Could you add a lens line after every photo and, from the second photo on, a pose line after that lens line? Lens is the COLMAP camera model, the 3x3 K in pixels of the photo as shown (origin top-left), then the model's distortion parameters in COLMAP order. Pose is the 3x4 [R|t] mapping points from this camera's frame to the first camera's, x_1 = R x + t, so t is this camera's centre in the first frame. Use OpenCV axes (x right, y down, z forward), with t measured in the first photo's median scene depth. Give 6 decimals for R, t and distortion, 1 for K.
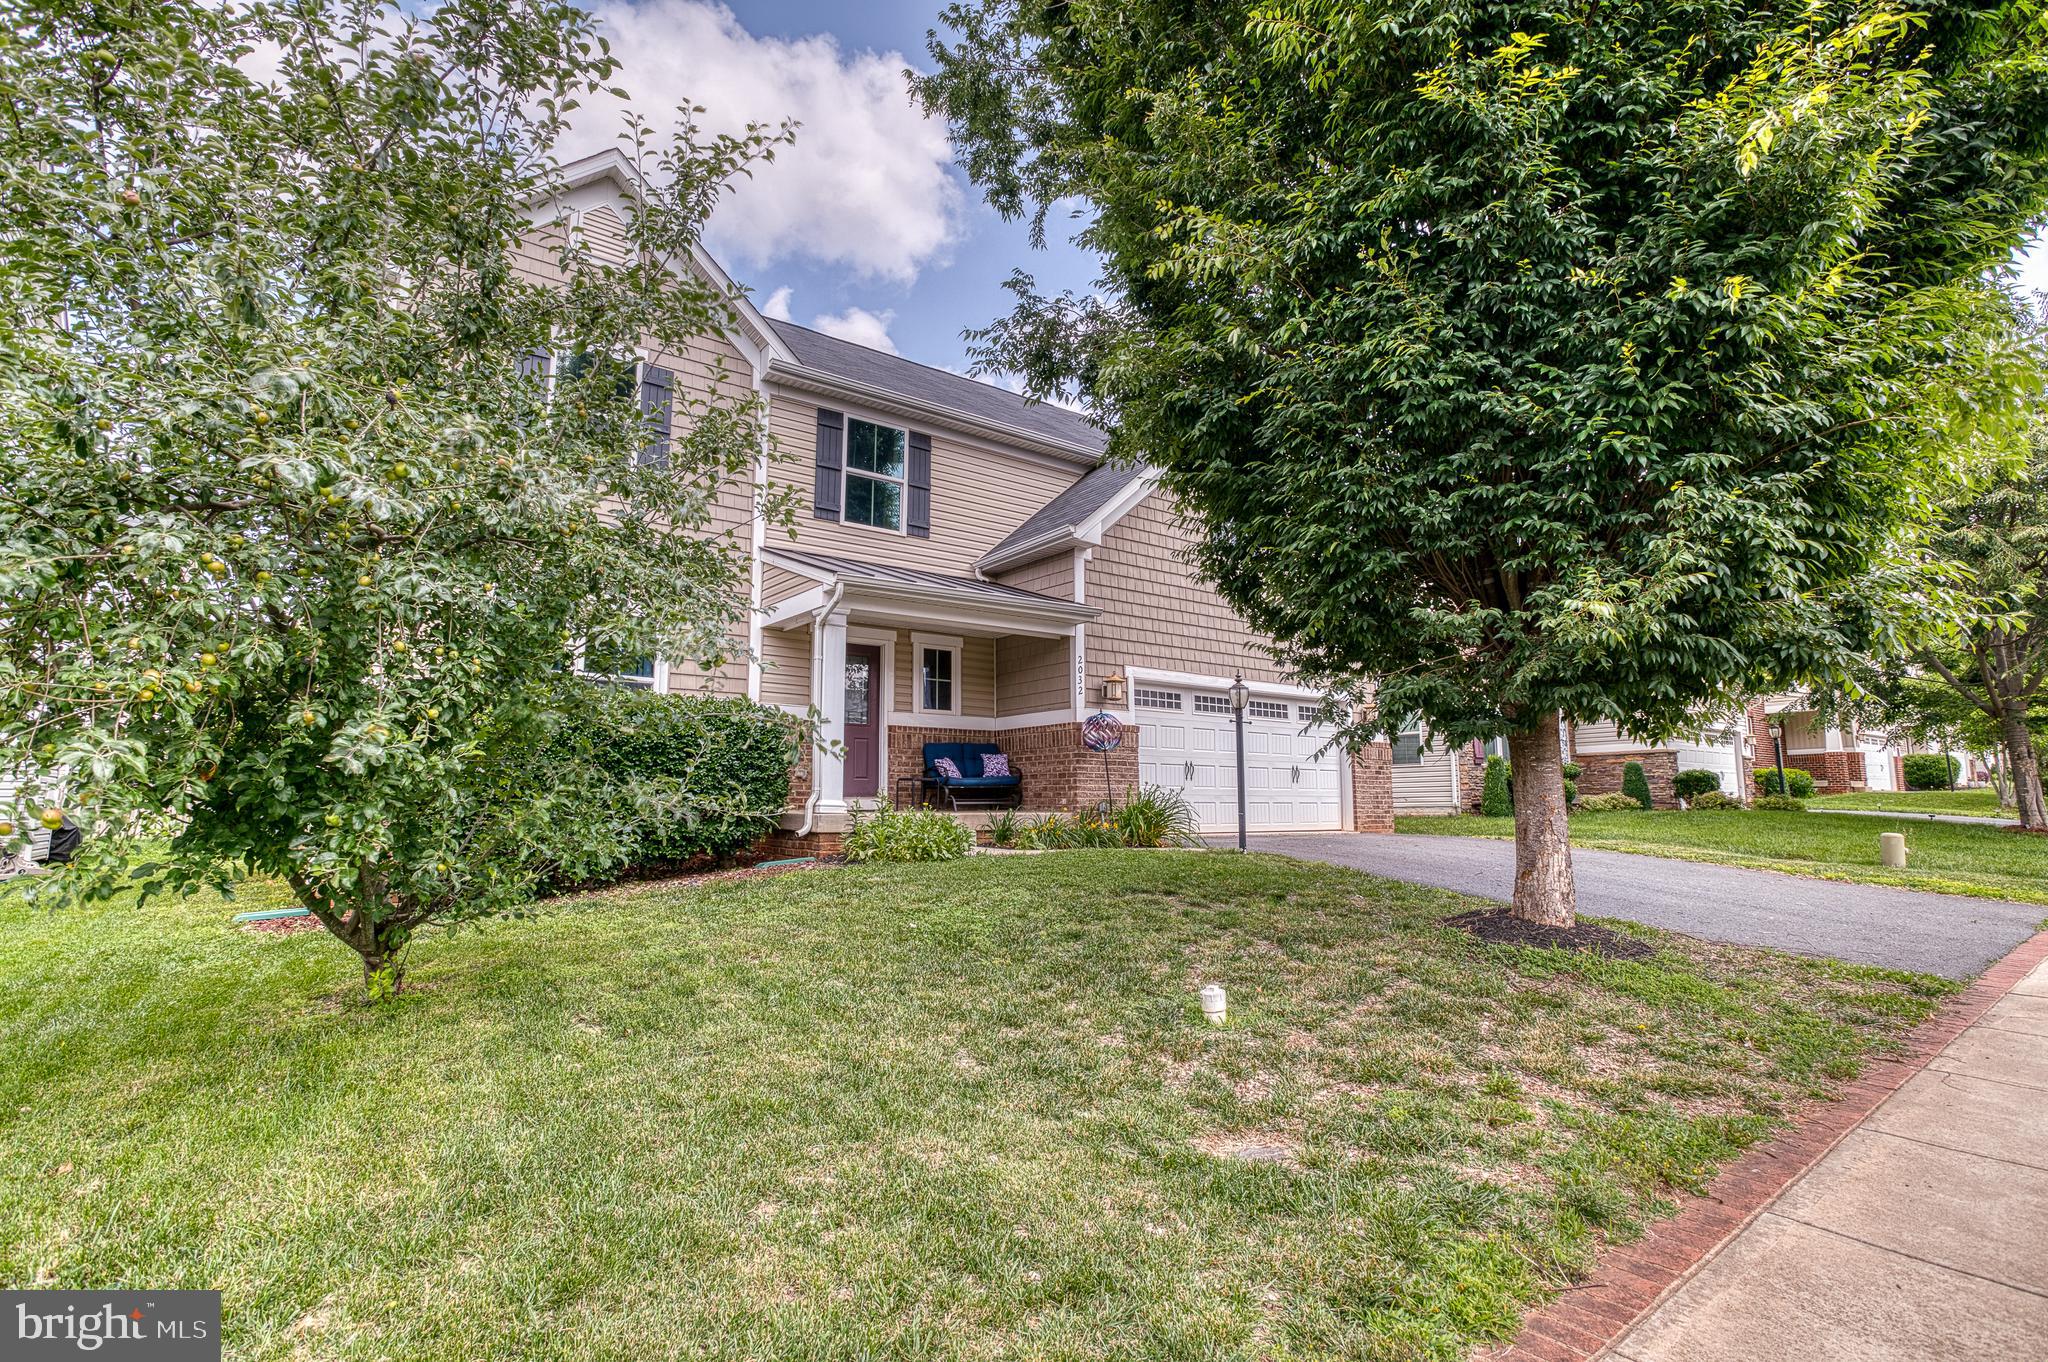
lens RADIAL K [[979.7, 0, 1024.0], [0, 979.7, 681.0], [0, 0, 1]] dist [-0.045131, 0.000566]
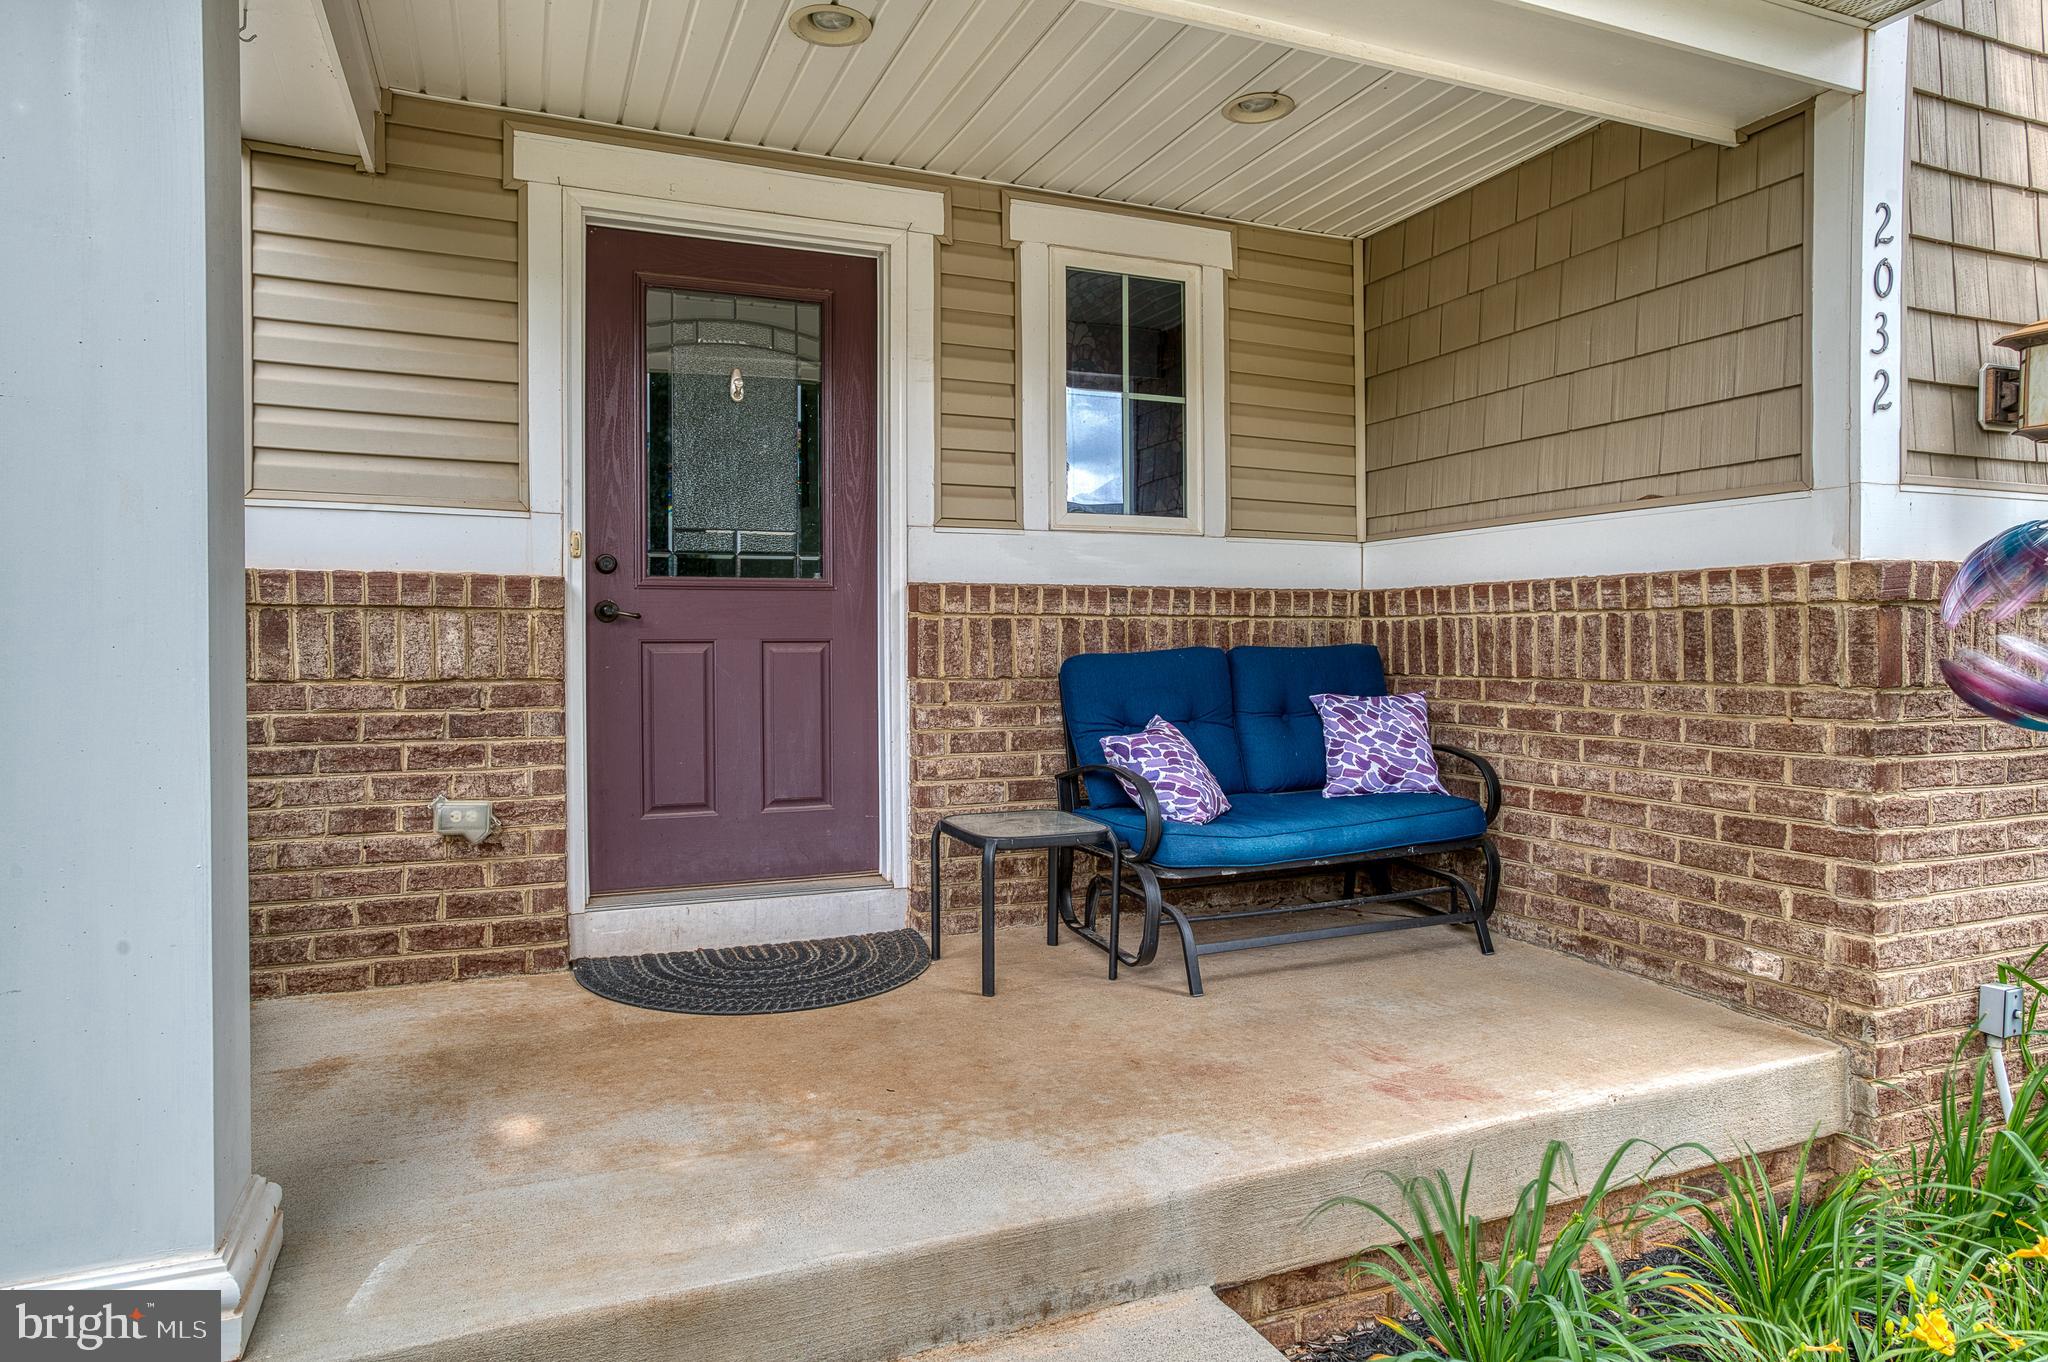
lens RADIAL K [[1219.0, 0, 1024.0], [0, 1219.0, 681.0], [0, 0, 1]] dist [-0.042454, 0.037724]
pose [[0.980476, 0.007215, -0.196505, -0.054861], [0.021689, 0.989261, 0.144544, 0.026729], [0.195438, -0.145984, 0.969790, 0.702348]]
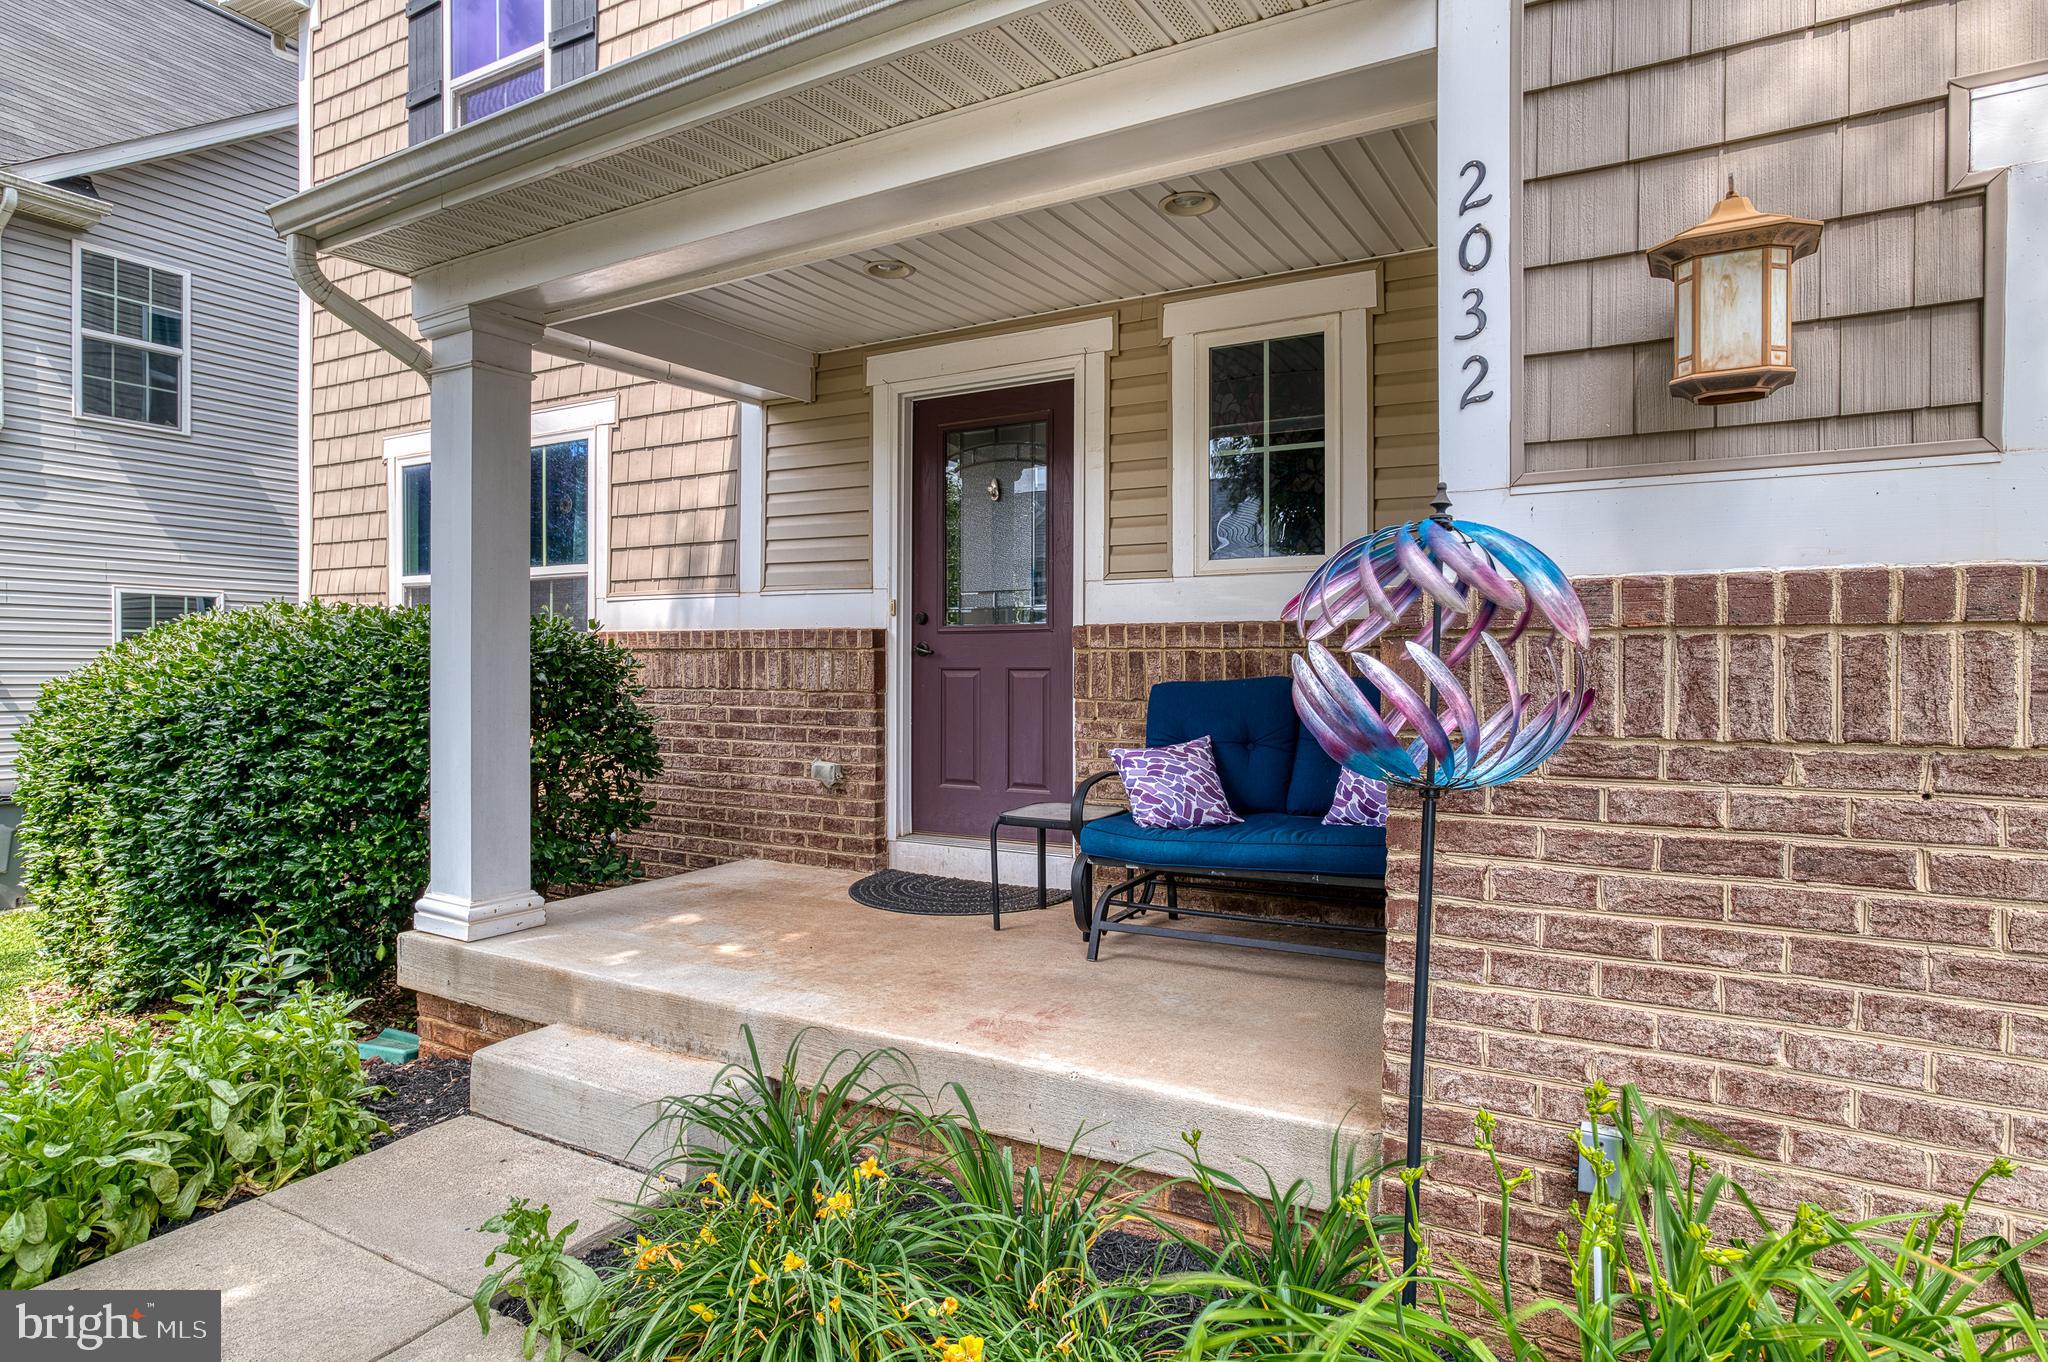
lens RADIAL K [[1186.0, 0, 989.3], [0, 1186.0, 704.3], [0, 0, 1]] dist [-0.022864, 0.001846]
pose [[0.411549, 0.033552, -0.910770, 0.170496], [0.101676, 0.991394, 0.082467, 0.035486], [0.905698, -0.126543, 0.404596, 0.797580]]
